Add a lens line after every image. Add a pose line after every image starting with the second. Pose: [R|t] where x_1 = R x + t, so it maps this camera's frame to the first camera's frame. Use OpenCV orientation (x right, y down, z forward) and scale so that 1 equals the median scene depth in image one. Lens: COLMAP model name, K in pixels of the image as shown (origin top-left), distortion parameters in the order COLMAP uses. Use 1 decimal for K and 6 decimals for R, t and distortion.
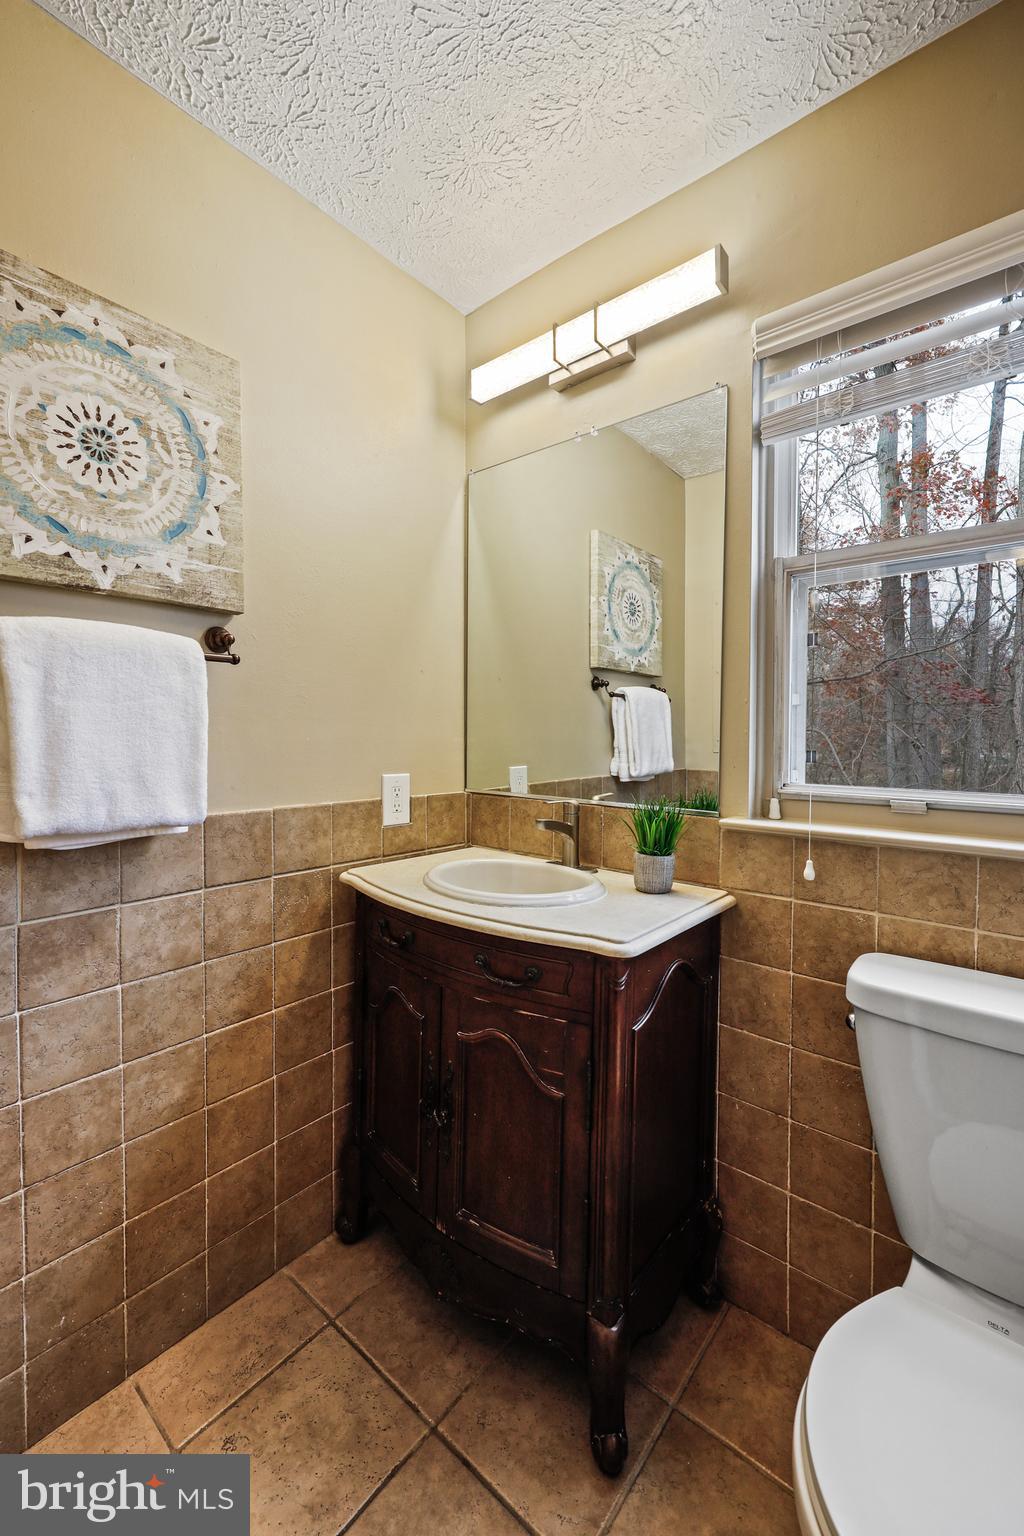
lens RADIAL K [[626.8, 0, 524.3], [0, 626.8, 753.8], [0, 0, 1]] dist [-0.010441, 0.000124]
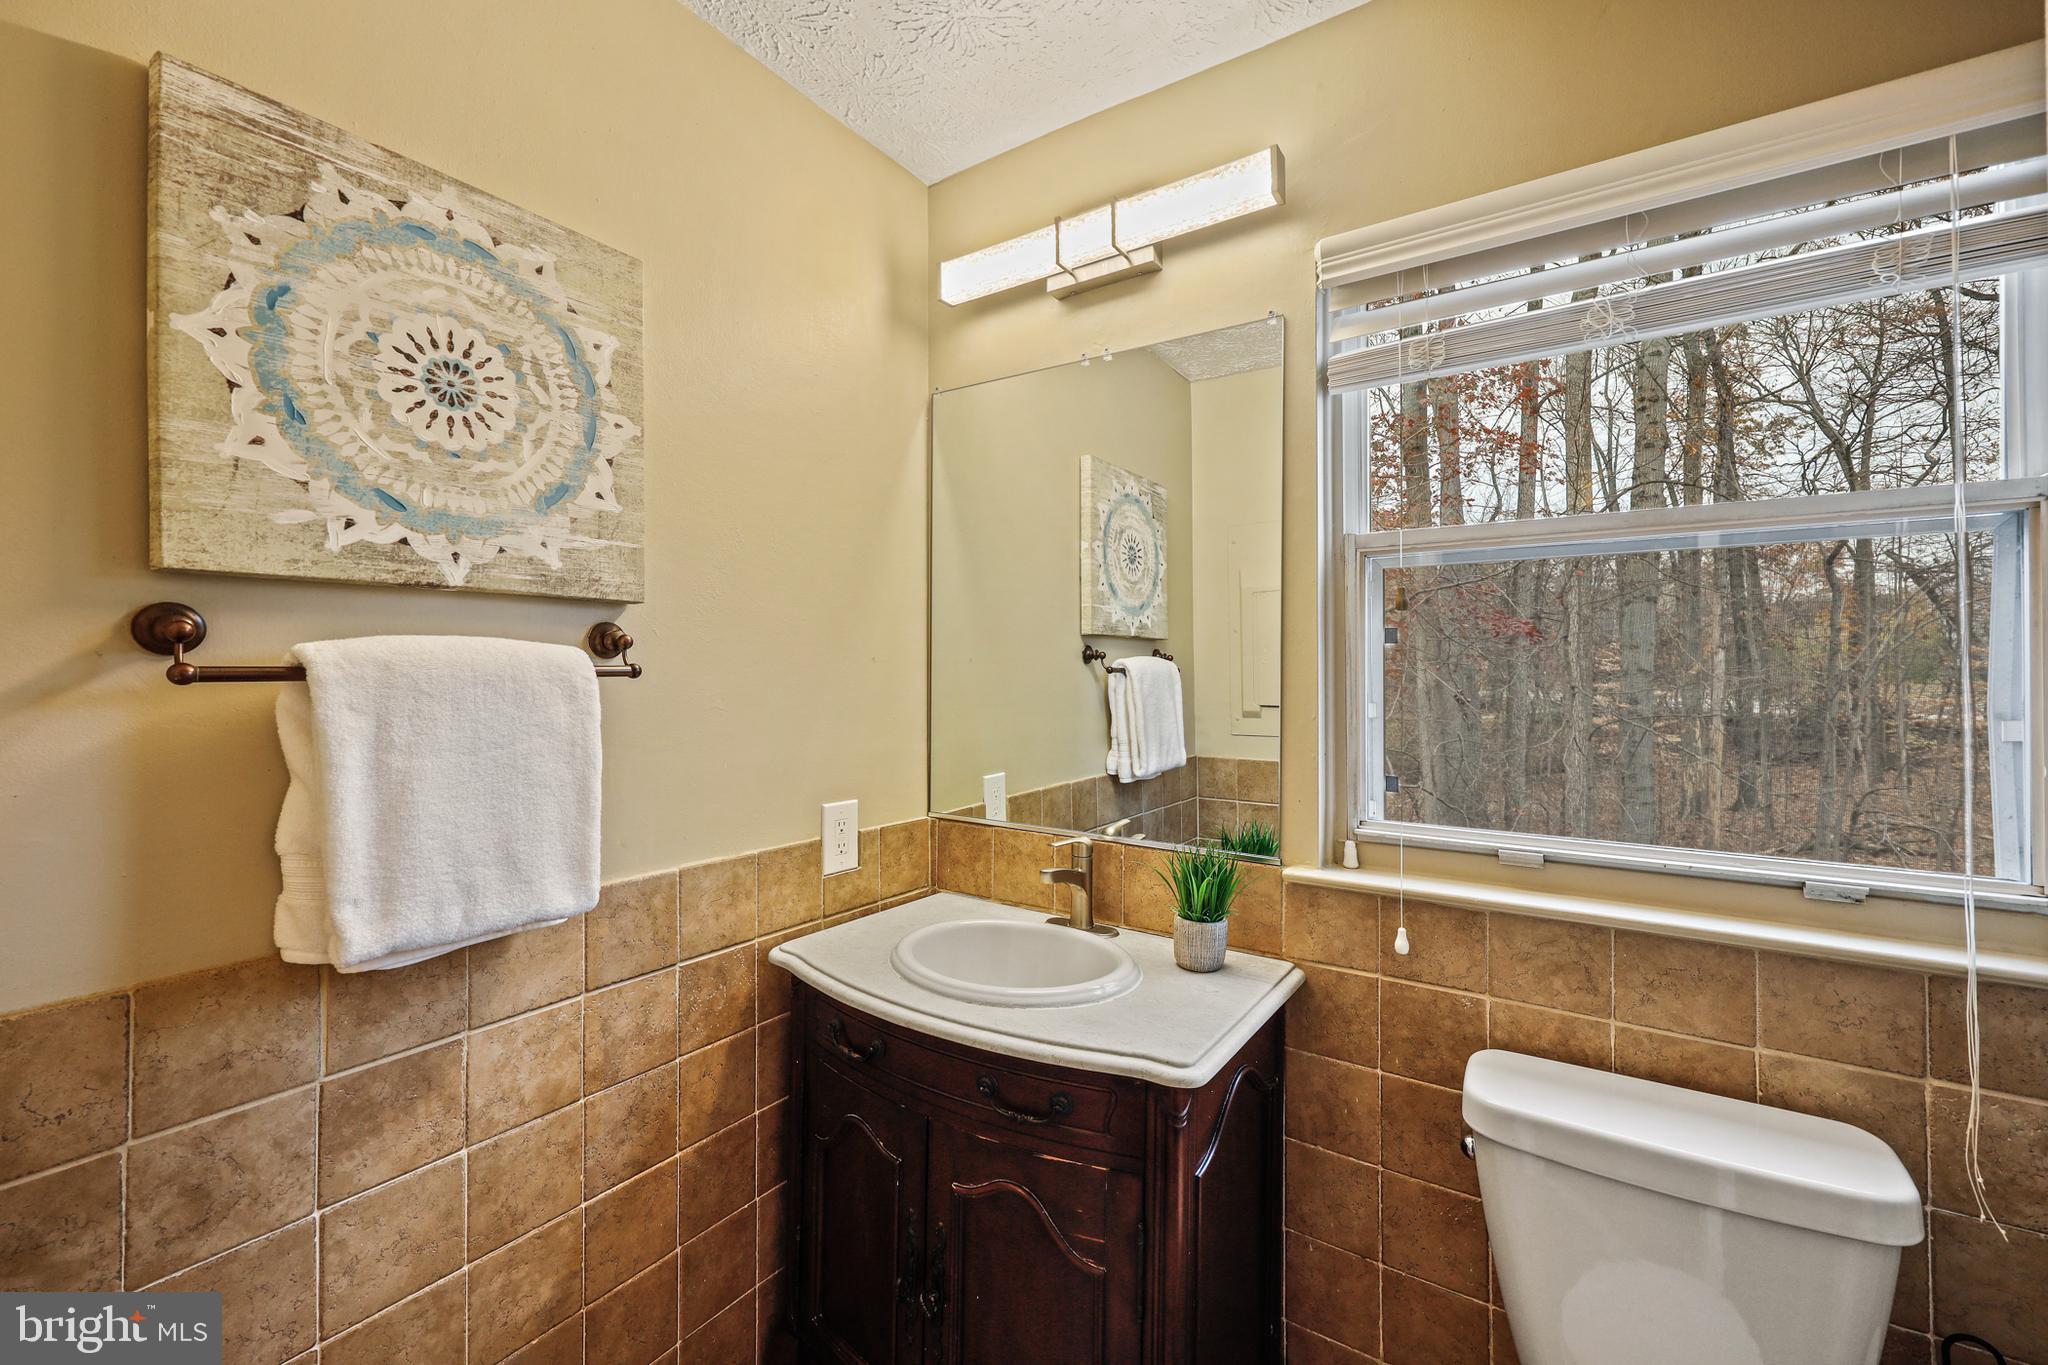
lens RADIAL K [[835.7, 0, 1037.6], [0, 835.7, 670.6], [0, 0, 1]] dist [-0.010441, 0.000124]
pose [[0.994717, -0.003325, 0.102605, -0.099980], [0.006859, 0.999395, -0.034108, -0.115466], [-0.102429, 0.034631, 0.994137, -0.000592]]
